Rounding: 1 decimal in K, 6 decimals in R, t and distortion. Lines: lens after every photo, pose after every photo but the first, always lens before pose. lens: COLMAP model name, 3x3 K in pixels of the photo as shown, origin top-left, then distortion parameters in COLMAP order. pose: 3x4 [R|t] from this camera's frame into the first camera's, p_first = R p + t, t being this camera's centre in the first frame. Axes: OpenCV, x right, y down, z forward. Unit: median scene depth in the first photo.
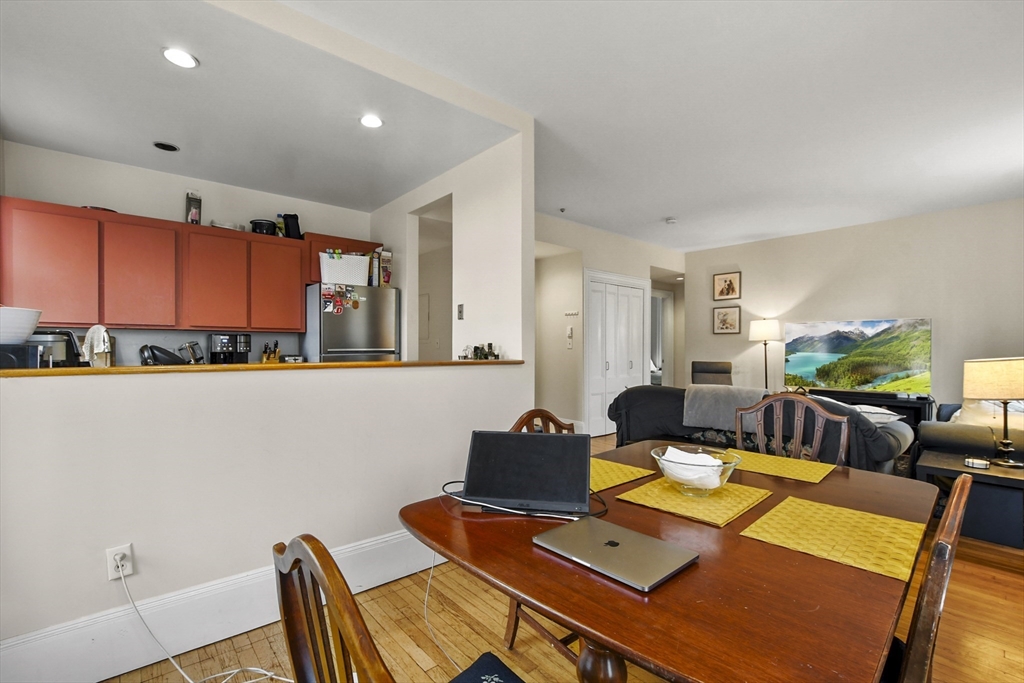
lens RADIAL K [[450.3, 0, 510.1], [0, 450.3, 345.5], [0, 0, 1]] dist [-0.015225, 0.005665]
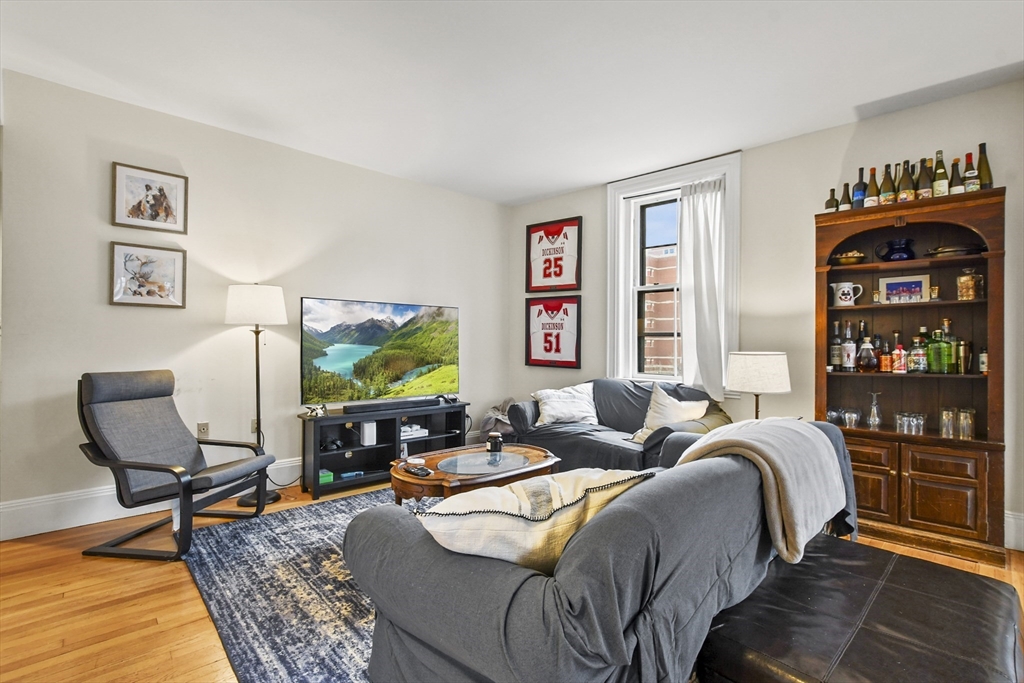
lens RADIAL K [[467.1, 0, 508.0], [0, 467.1, 343.0], [0, 0, 1]] dist [-0.003256, 0.000129]
pose [[-0.019730, 0.001311, 0.999804, 0.018146], [-0.012849, 0.999916, -0.001564, 0.007730], [-0.999723, -0.012878, -0.019712, 0.815644]]
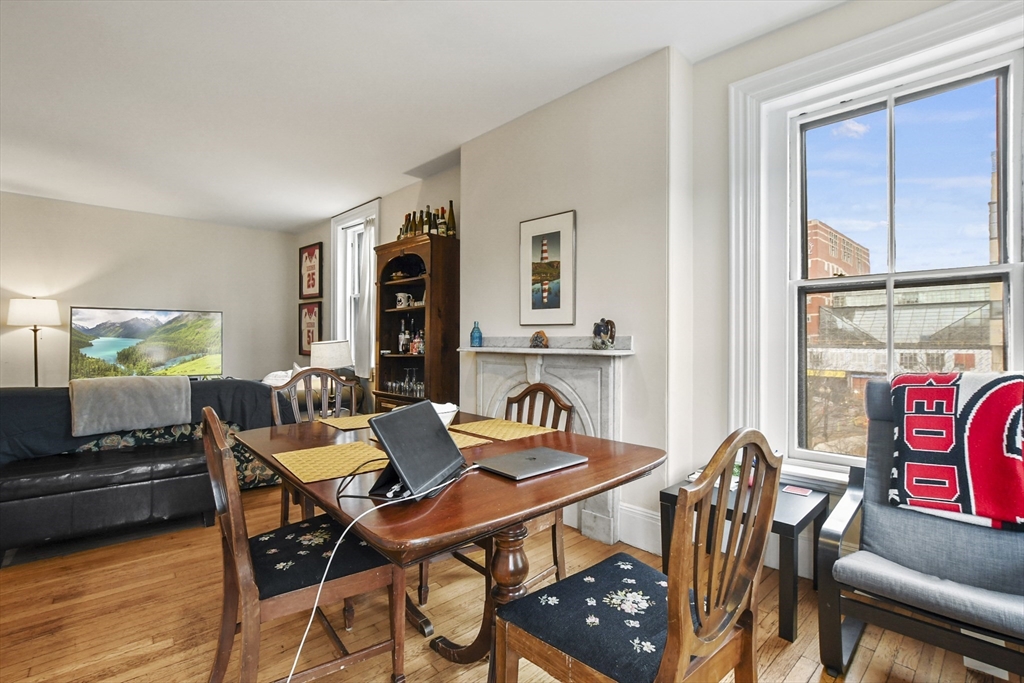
lens RADIAL K [[446.5, 0, 511.5], [0, 446.5, 339.0], [0, 0, 1]] dist [-0.013476, 0.000384]
pose [[0.010751, 0.006590, 0.999920, -0.210431], [-0.006194, 0.999960, -0.006524, 0.013433], [-0.999923, -0.006123, 0.010791, 0.188102]]
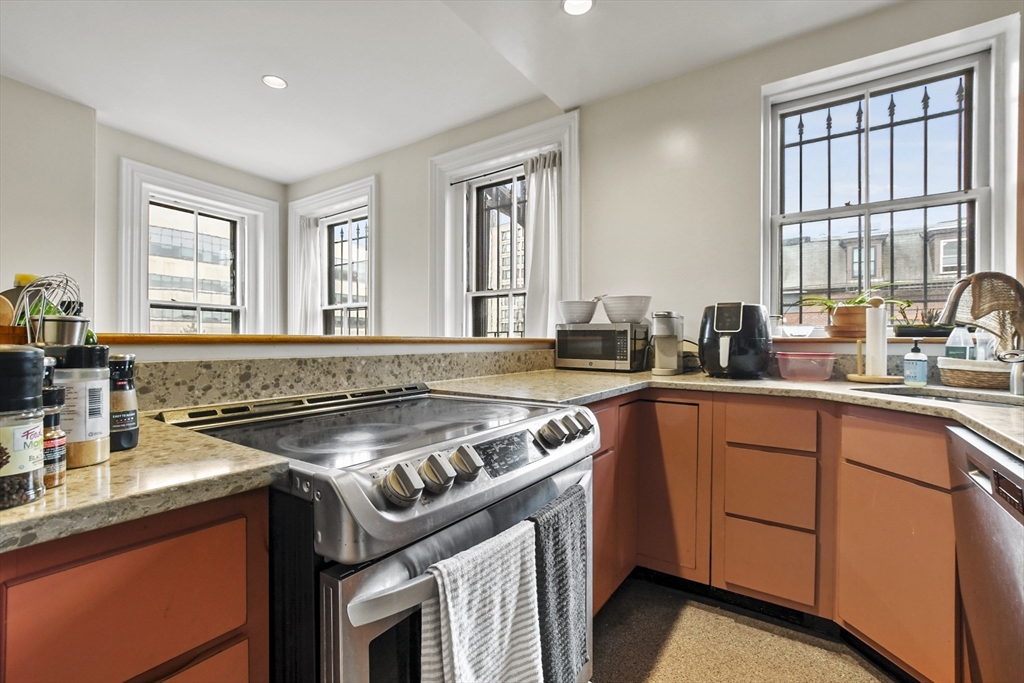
lens RADIAL K [[449.5, 0, 514.0], [0, 449.5, 343.2], [0, 0, 1]] dist [-0.016600, 0.007553]
pose [[-0.969363, -0.001398, -0.245628, -0.155241], [-0.001500, 0.999999, 0.000230, 0.019210], [0.245627, 0.000592, -0.969364, 0.720328]]
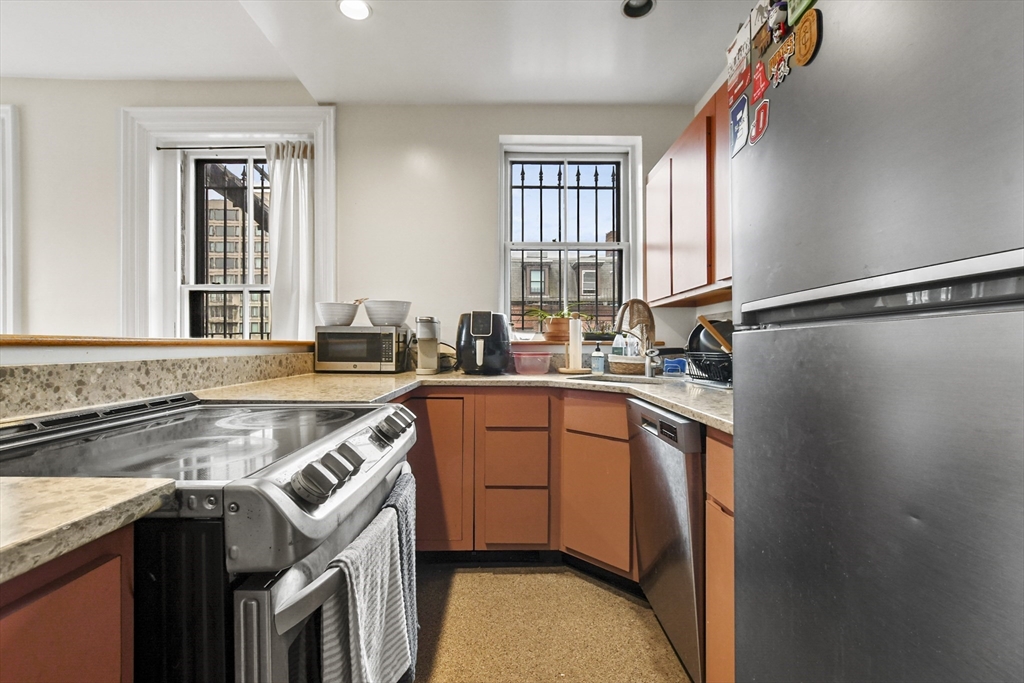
lens RADIAL K [[450.3, 0, 510.1], [0, 450.3, 345.5], [0, 0, 1]] dist [-0.015225, 0.005665]
pose [[-0.652938, 0.000166, -0.757412, -0.101176], [0.002077, 0.999997, -0.001572, 0.019960], [0.757409, -0.002600, -0.652936, 0.716314]]
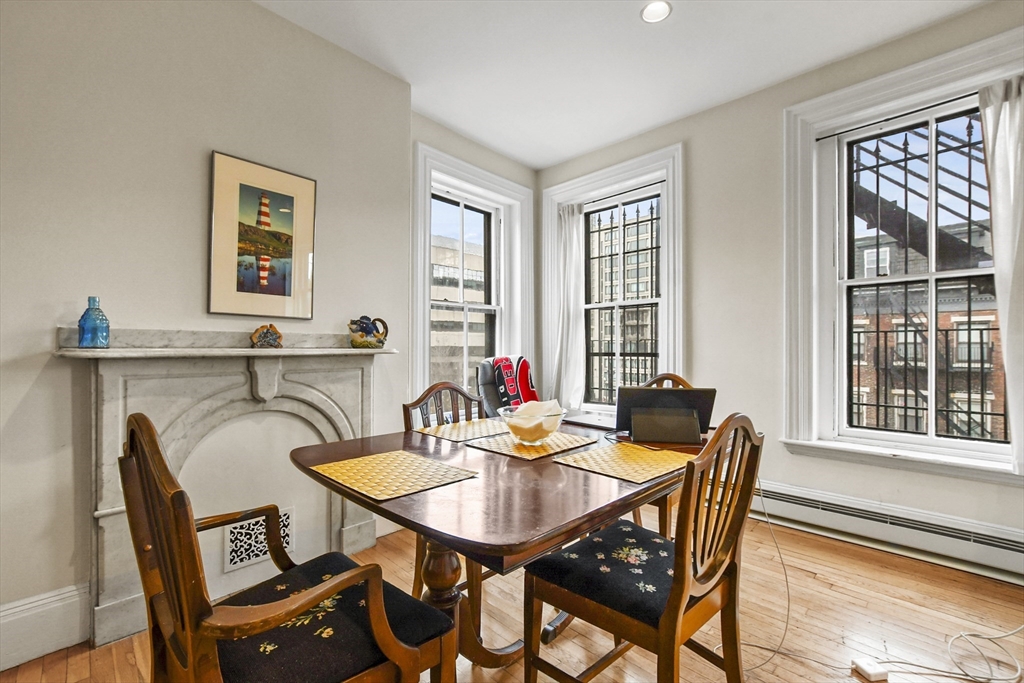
lens RADIAL K [[450.3, 0, 510.1], [0, 450.3, 345.5], [0, 0, 1]] dist [-0.015225, 0.005665]
pose [[-0.999418, -0.000839, -0.034092, 0.128334], [-0.000738, 0.999995, -0.002966, 0.019246], [0.034095, -0.002940, -0.999414, 0.552112]]
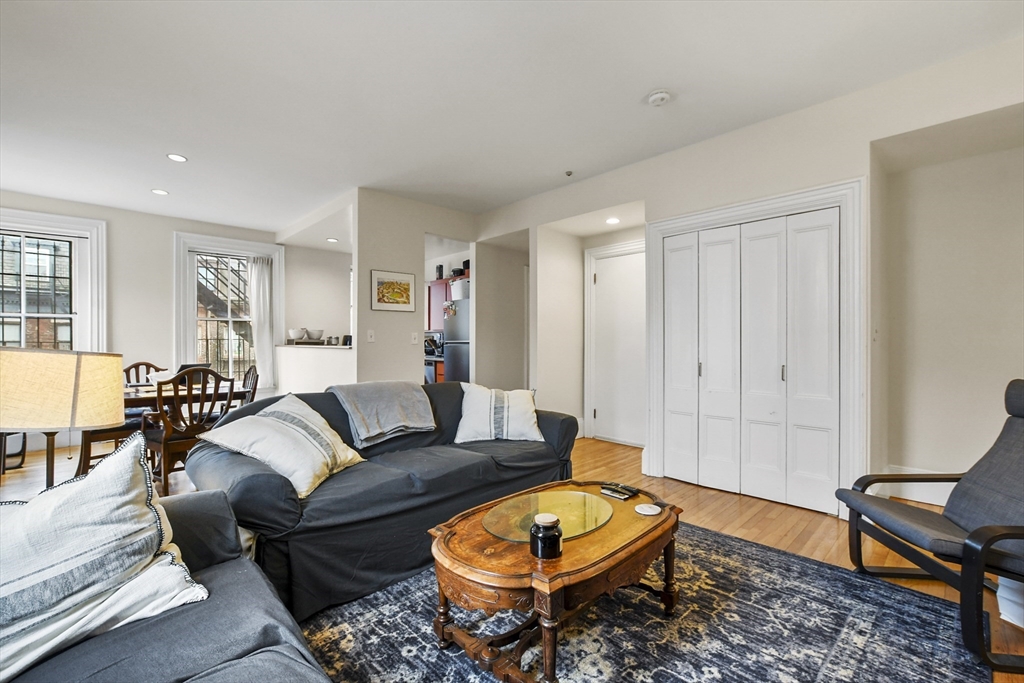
lens RADIAL K [[450.3, 0, 510.1], [0, 450.3, 345.5], [0, 0, 1]] dist [-0.015225, 0.005665]
pose [[0.045258, 0.004286, -0.998966, 0.865115], [0.002845, 0.999986, 0.004419, 0.011750], [0.998971, -0.003043, 0.045245, 0.785271]]
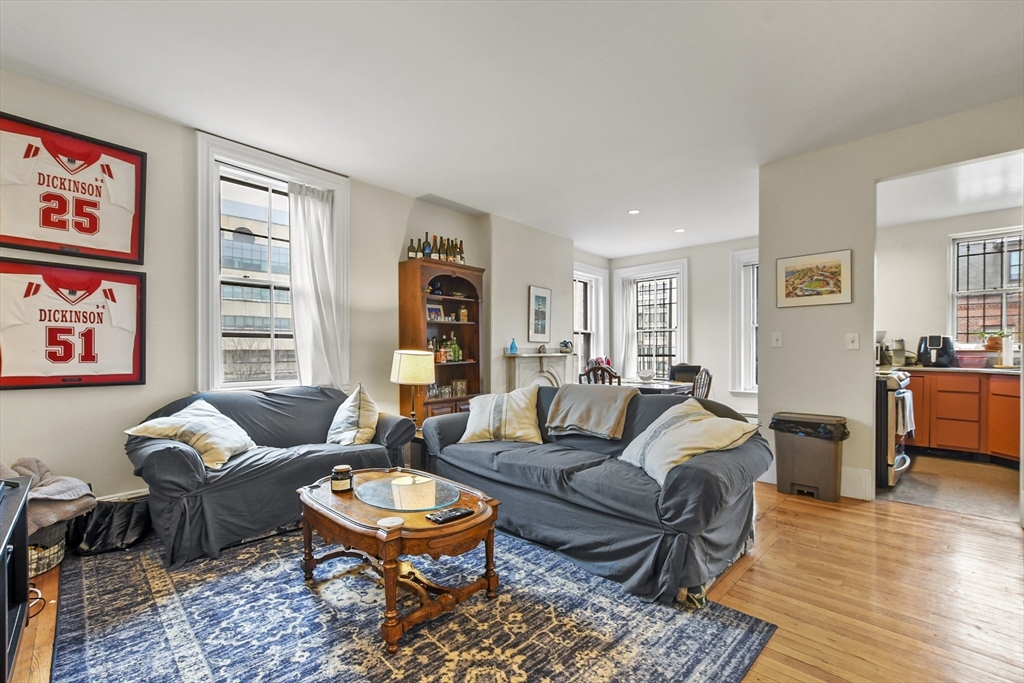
lens RADIAL K [[452.3, 0, 510.8], [0, 452.3, 353.1], [0, 0, 1]] dist [-0.006583, 0.000982]
pose [[-0.998372, 0.003267, -0.056941, 0.461888], [0.002801, 0.999962, 0.008265, 0.010886], [0.056966, 0.008092, -0.998343, 1.239368]]
